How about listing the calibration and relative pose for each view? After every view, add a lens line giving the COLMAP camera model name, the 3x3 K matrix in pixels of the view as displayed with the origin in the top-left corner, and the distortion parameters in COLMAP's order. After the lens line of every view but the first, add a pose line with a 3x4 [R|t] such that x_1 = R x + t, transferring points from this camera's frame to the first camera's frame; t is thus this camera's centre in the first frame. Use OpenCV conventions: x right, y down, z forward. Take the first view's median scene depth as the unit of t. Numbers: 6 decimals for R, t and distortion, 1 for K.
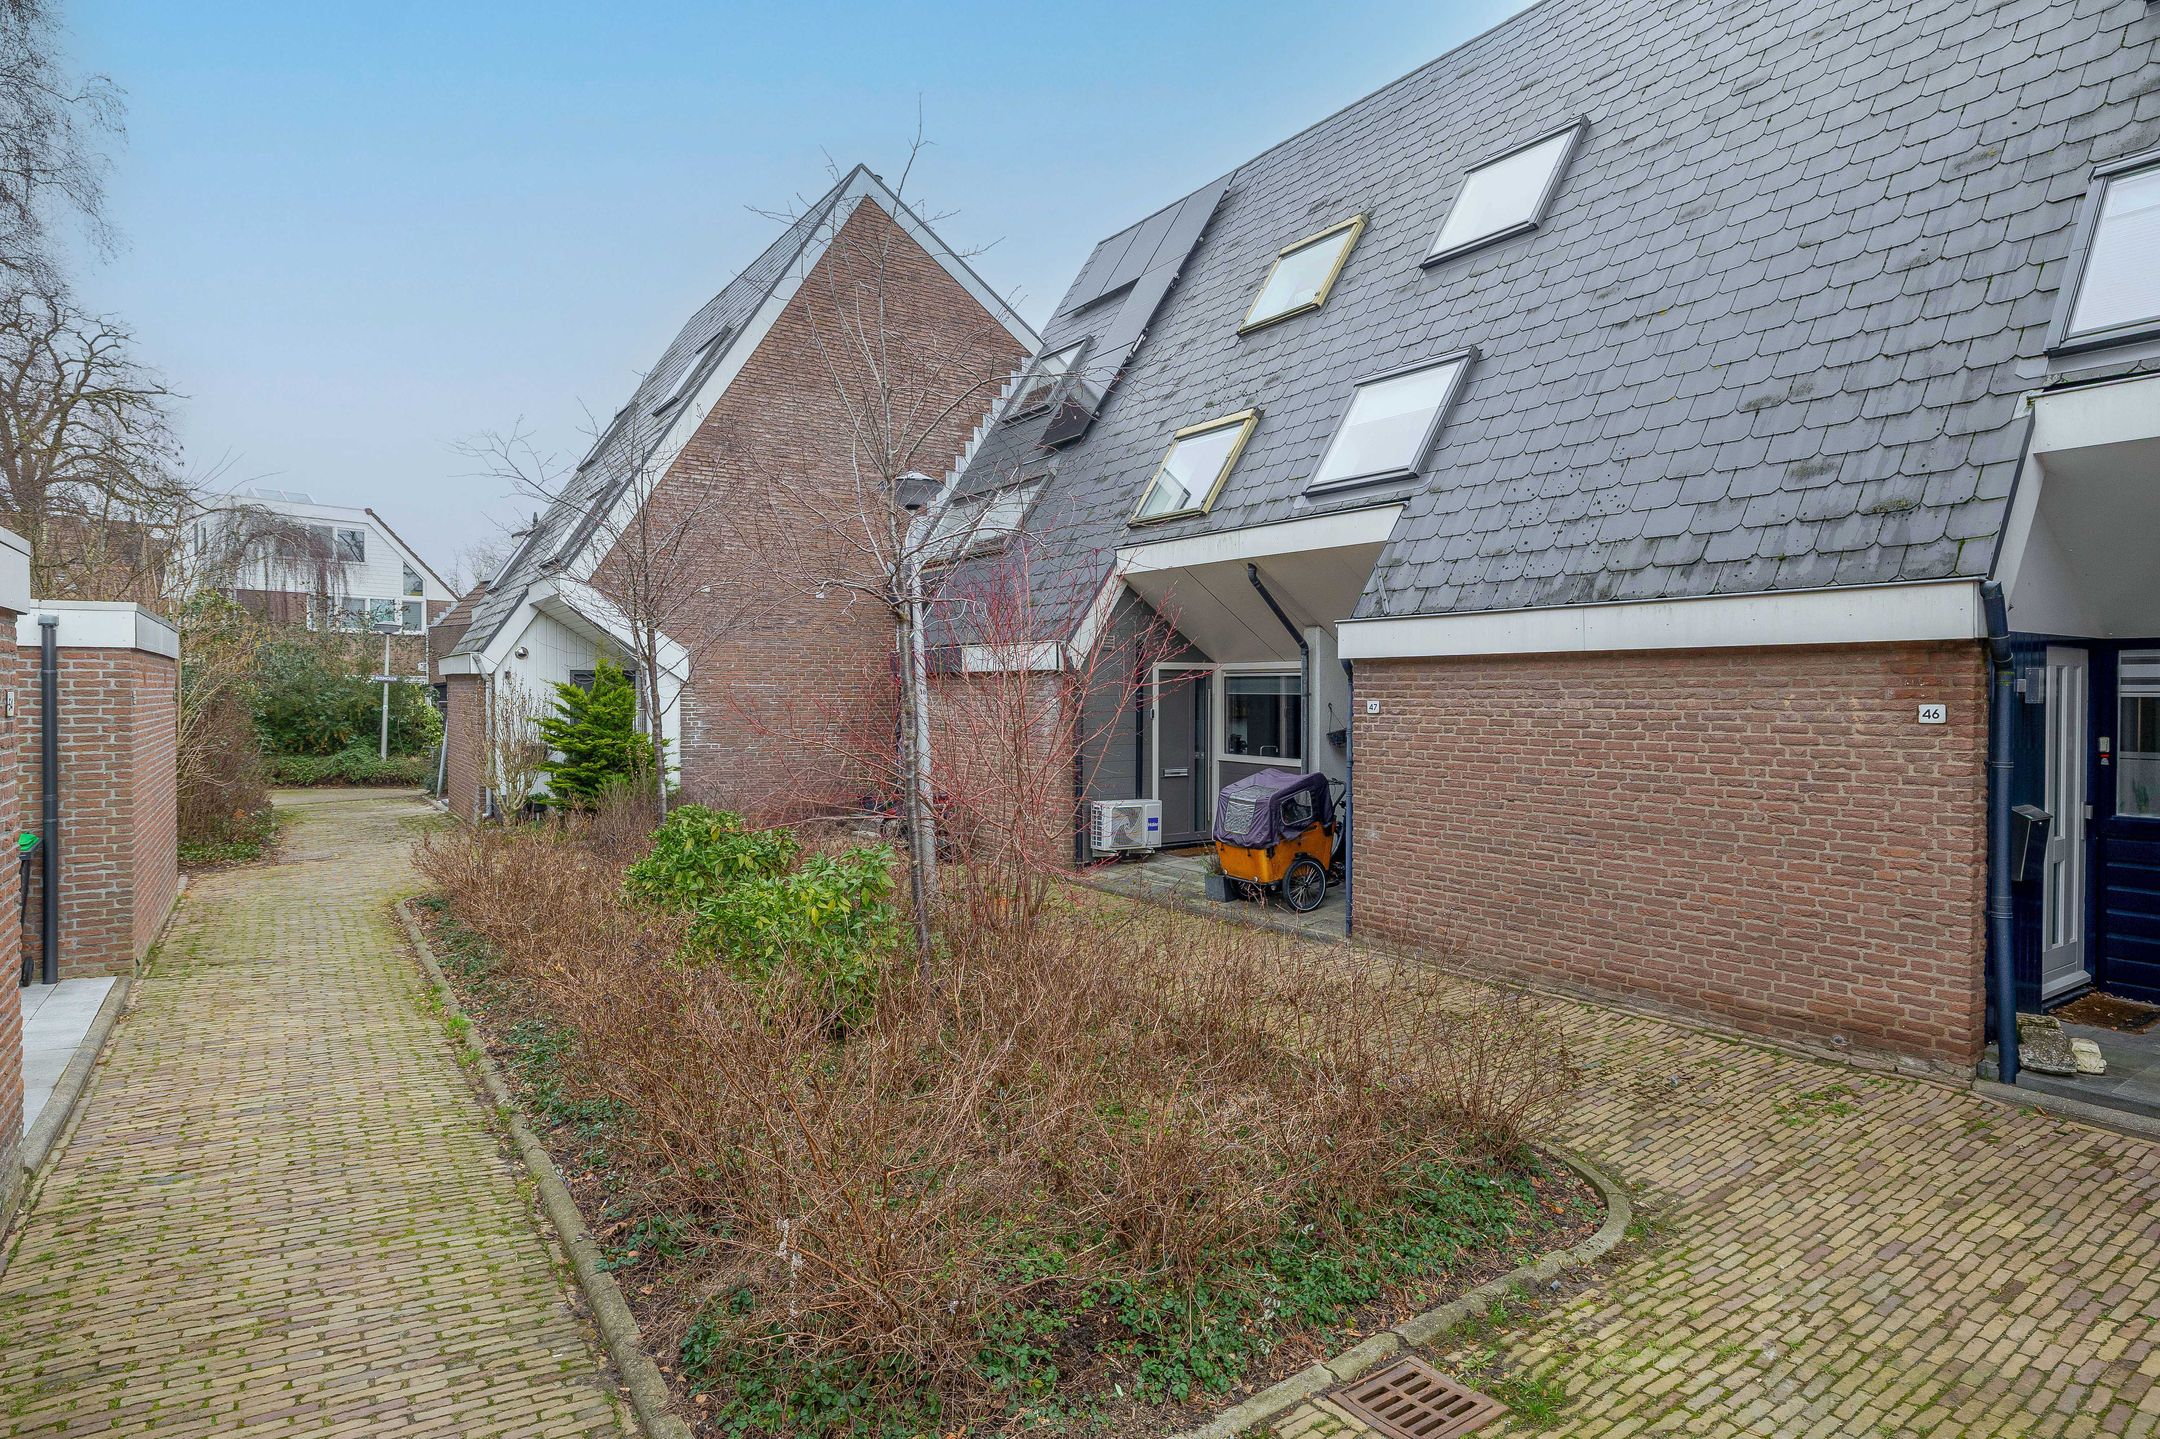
lens RADIAL K [[1155.0, 0, 1083.8], [0, 1155.0, 716.2], [0, 0, 1]] dist [-0.001294, 0.000057]
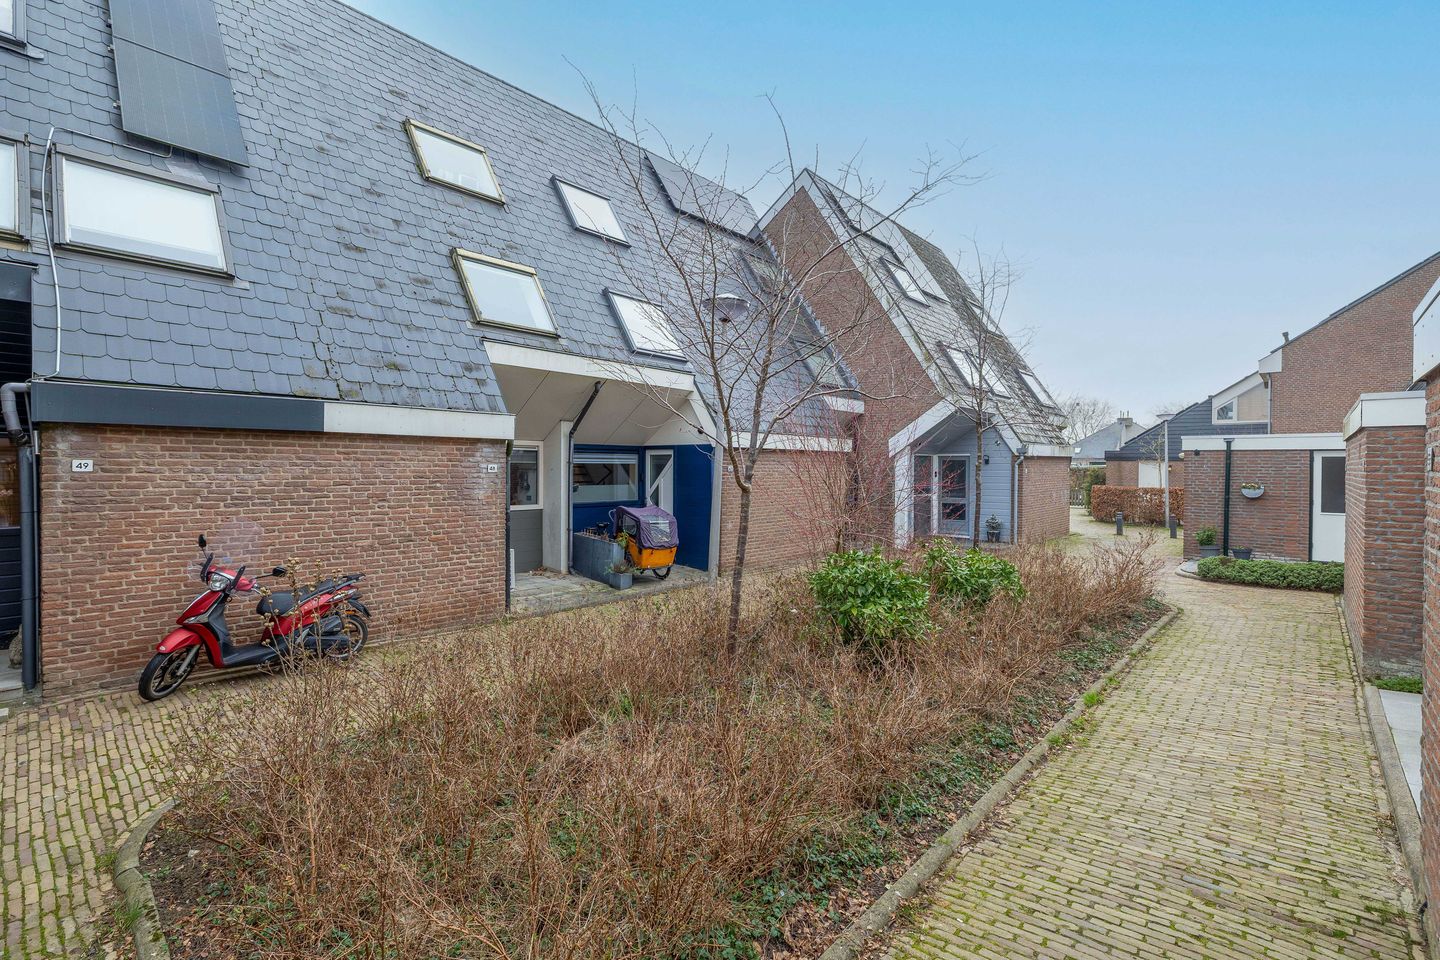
lens RADIAL K [[644.1, 0, 718.5], [0, 644.1, 476.8], [0, 0, 1]] dist [-0.007838, 0.001071]
pose [[-0.225058, -0.014468, 0.974238, -0.734084], [0.015470, 0.999711, 0.018420, -0.012060], [-0.974223, 0.019217, -0.224769, 0.990242]]
